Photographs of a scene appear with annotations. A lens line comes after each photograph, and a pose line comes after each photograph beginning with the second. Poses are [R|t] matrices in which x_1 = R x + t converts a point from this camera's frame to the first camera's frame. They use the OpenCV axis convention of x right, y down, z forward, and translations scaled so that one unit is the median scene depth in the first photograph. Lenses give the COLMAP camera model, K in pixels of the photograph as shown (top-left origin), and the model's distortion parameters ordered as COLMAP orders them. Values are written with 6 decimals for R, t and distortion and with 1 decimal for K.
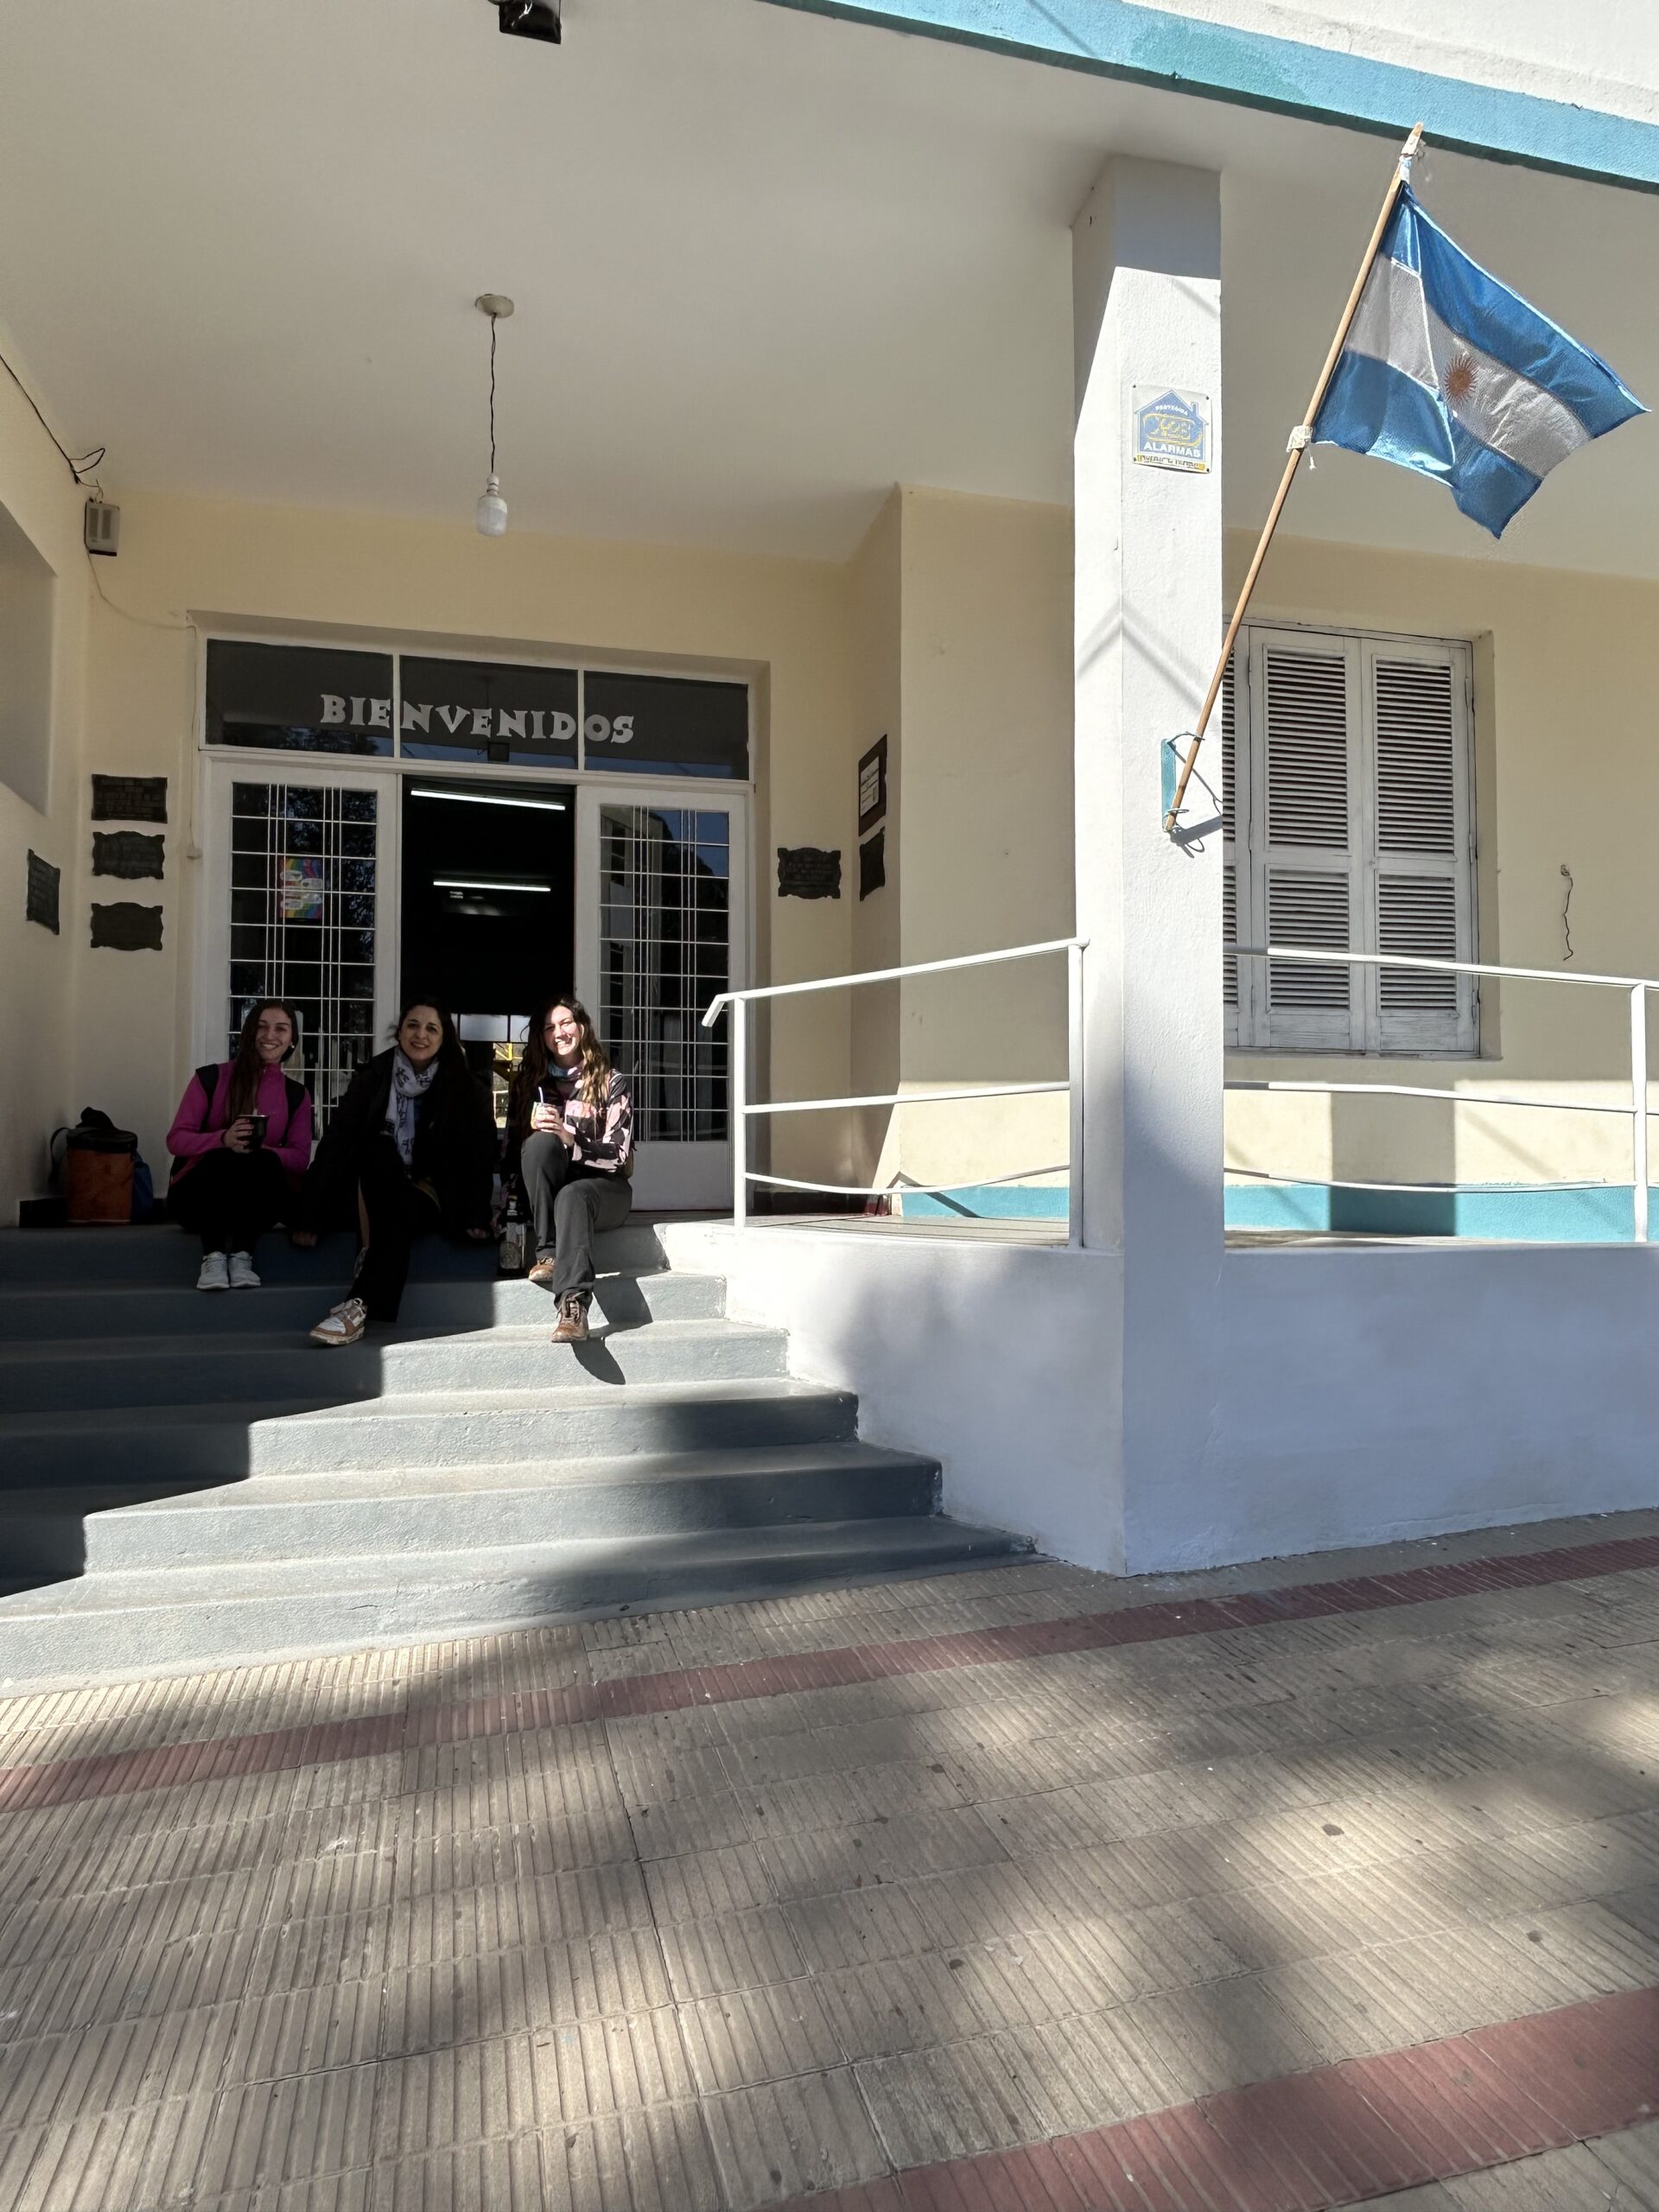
lens RADIAL K [[1405.1, 0, 836.4], [0, 1405.1, 1101.2], [0, 0, 1]] dist [0.012457, -0.034581]
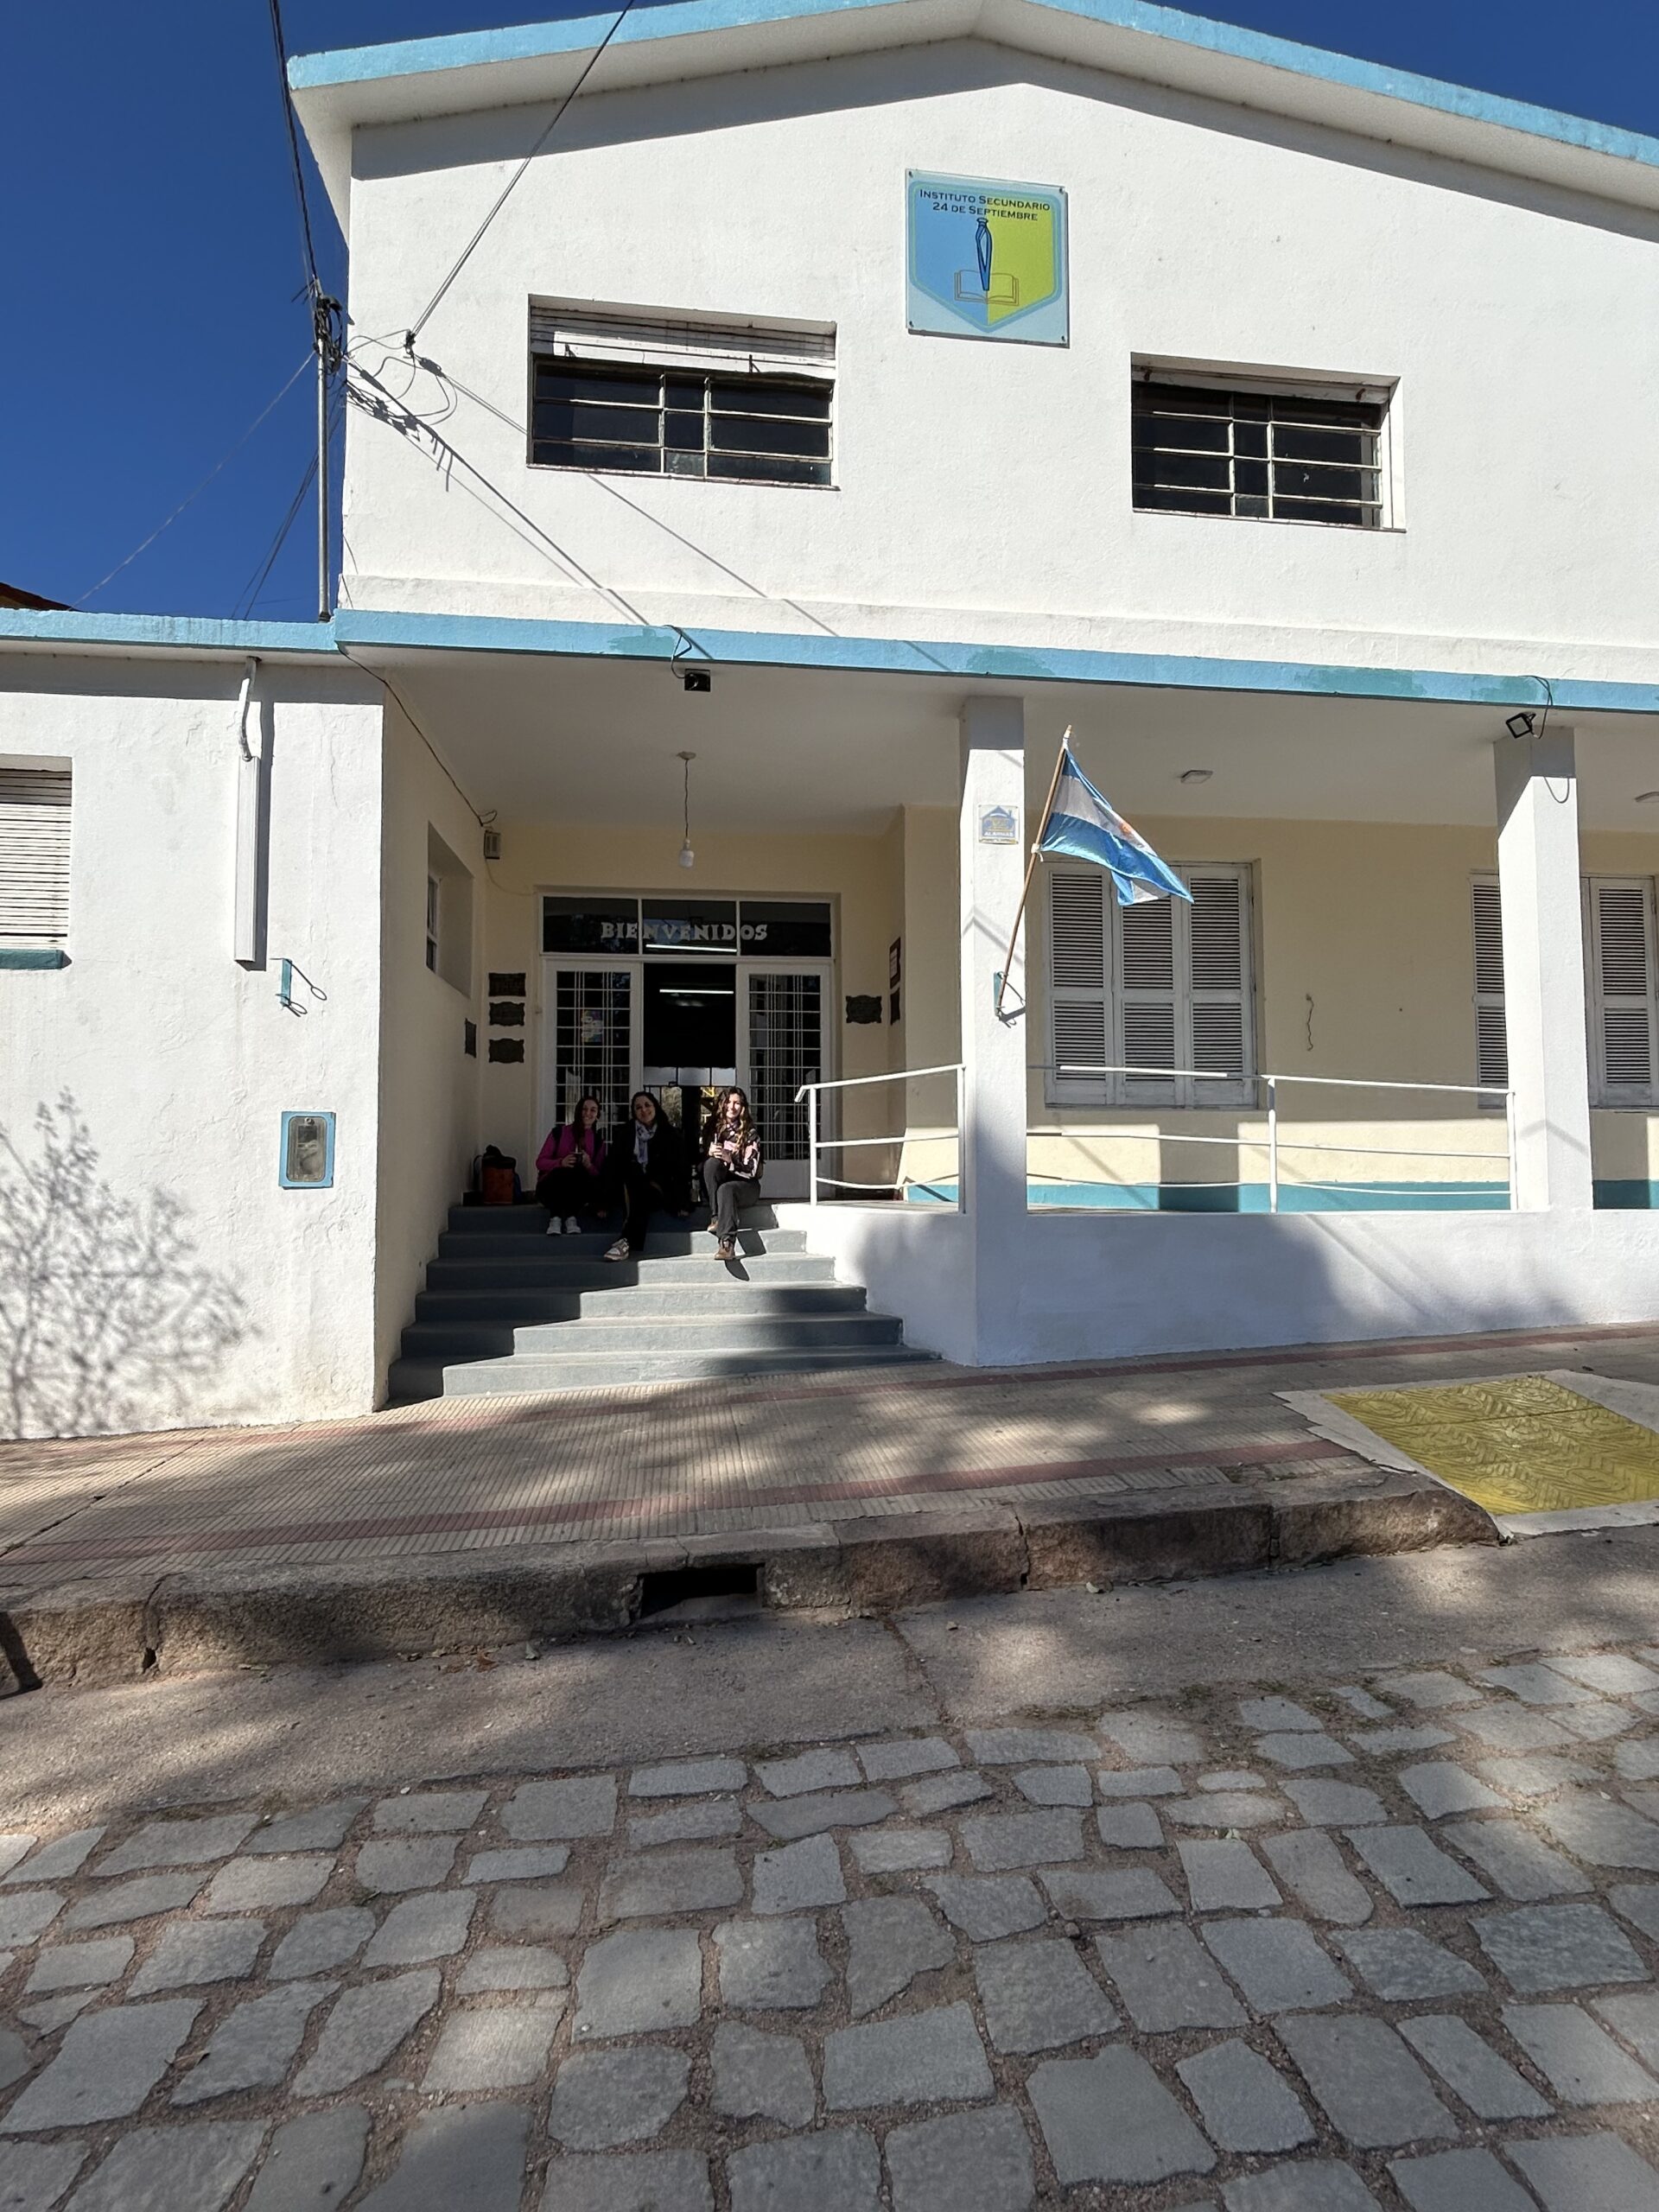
lens RADIAL K [[1102.1, 0, 819.4], [0, 1102.1, 1102.1], [0, 0, 1]] dist [-0.005133, -0.000310]
pose [[0.990729, -0.011712, -0.135348, 0.126964], [0.009530, 0.999814, -0.016758, -0.024105], [0.135519, 0.015312, 0.990656, -0.443561]]
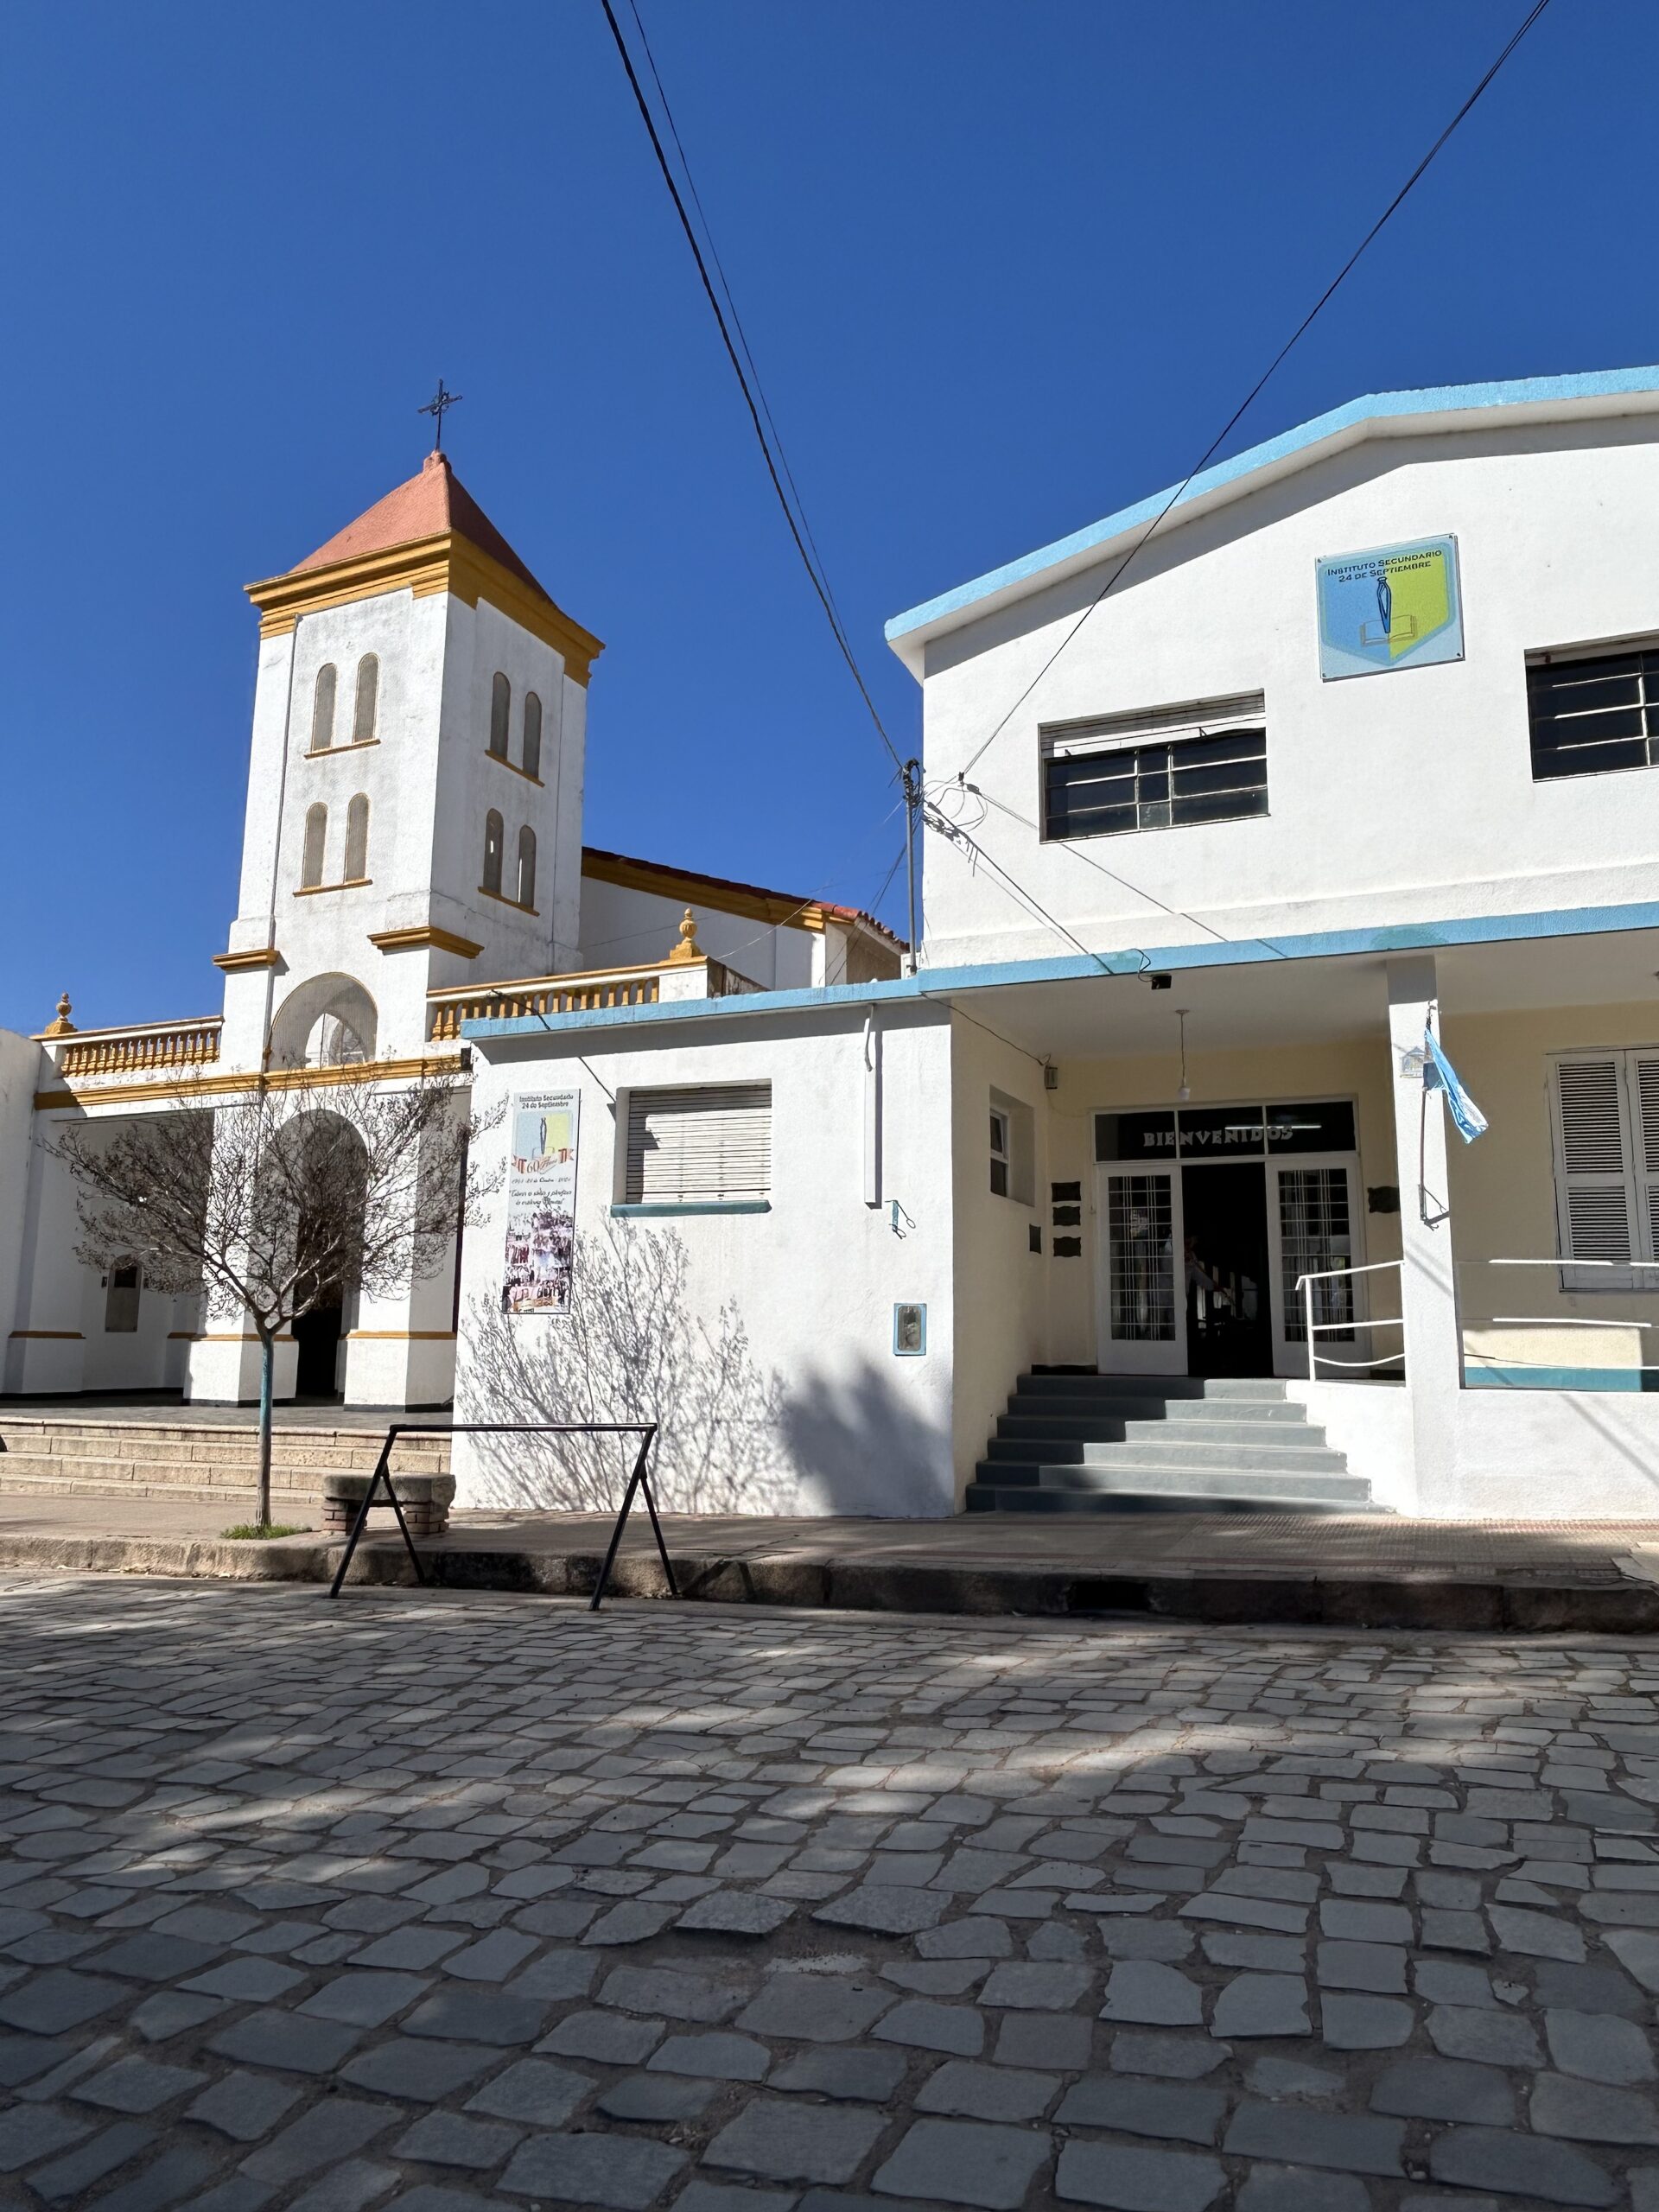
lens RADIAL K [[1406.9, 0, 853.0], [0, 1406.9, 1106.8], [0, 0, 1]] dist [0.004532, -0.018542]
pose [[0.799479, -0.092612, -0.593512, 0.618041], [0.014419, 0.990718, -0.135169, -0.044079], [0.600522, 0.099507, 0.793393, -1.088538]]
